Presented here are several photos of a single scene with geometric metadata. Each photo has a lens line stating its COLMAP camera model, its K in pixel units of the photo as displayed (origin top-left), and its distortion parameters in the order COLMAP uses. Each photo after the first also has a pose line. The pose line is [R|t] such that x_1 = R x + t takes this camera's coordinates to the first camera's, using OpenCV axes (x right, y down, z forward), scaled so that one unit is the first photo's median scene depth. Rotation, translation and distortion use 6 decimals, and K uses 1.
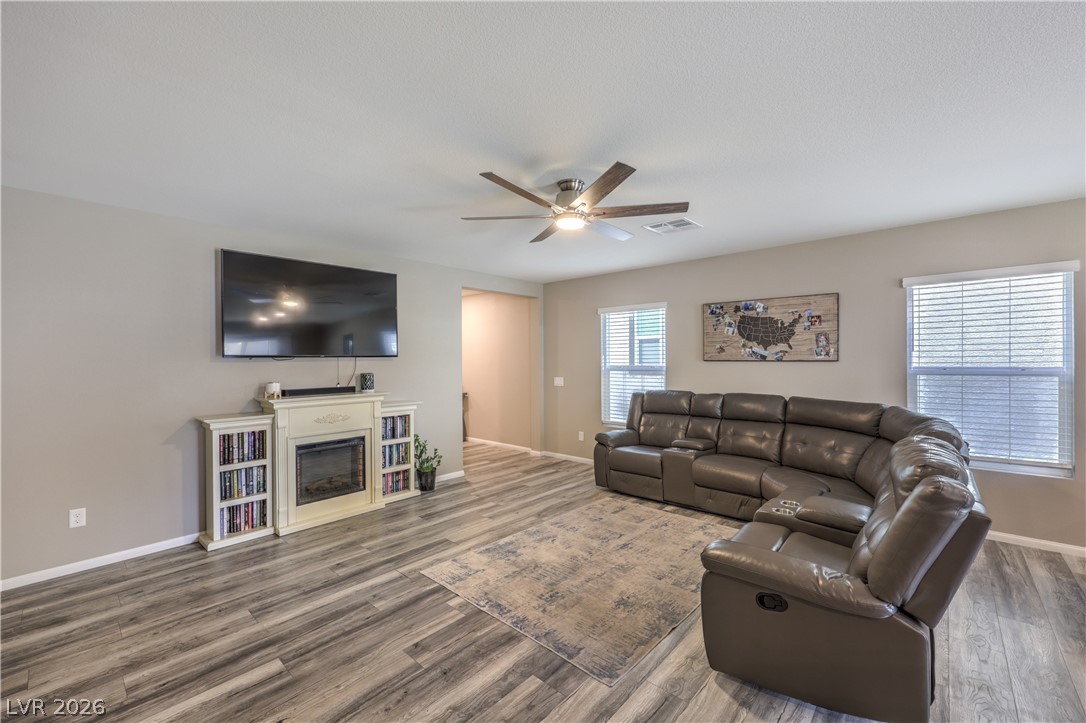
lens RADIAL K [[440.6, 0, 550.4], [0, 440.6, 365.1], [0, 0, 1]] dist [0.001890, 0.000231]
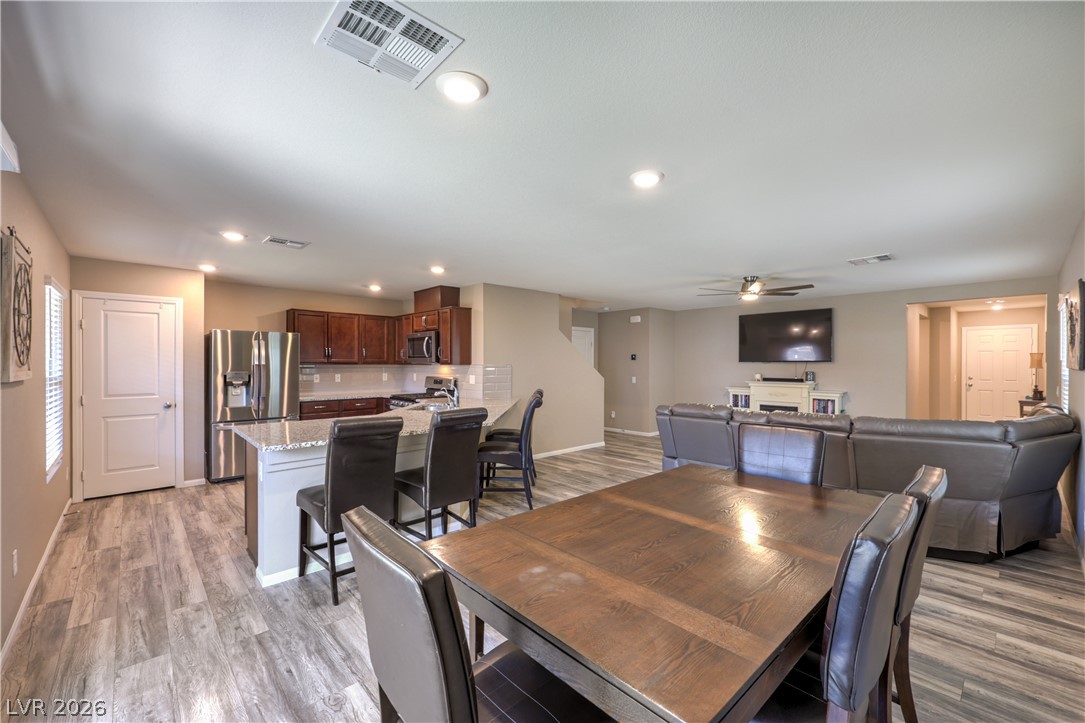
lens RADIAL K [[440.2, 0, 549.9], [0, 440.2, 365.1], [0, 0, 1]] dist [0.001890, 0.000231]
pose [[-0.082340, 0.014145, -0.996504, 1.722325], [-0.013360, 0.999794, 0.015296, -0.022891], [0.996515, 0.014572, -0.082134, 0.199630]]
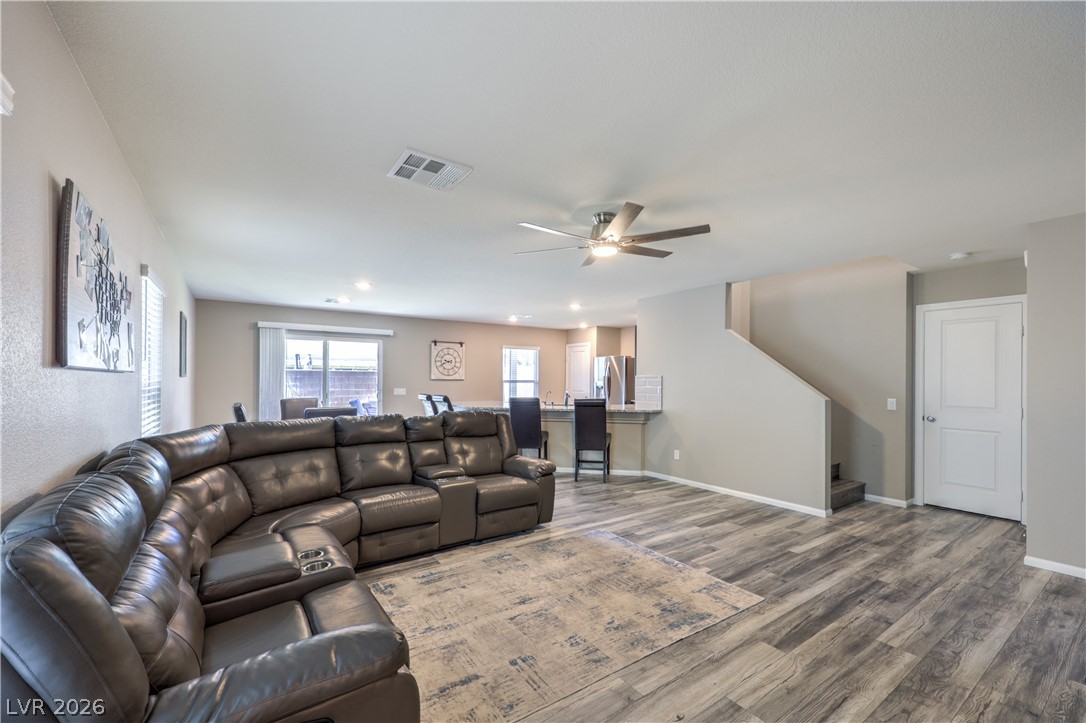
lens RADIAL K [[453.1, 0, 550.1], [0, 453.1, 374.8], [0, 0, 1]] dist [0.000273, 0.000010]
pose [[-0.974596, 0.008188, 0.223820, -0.064513], [0.008853, 0.999959, 0.001969, -0.003666], [-0.223794, 0.003901, -0.974629, 1.753574]]
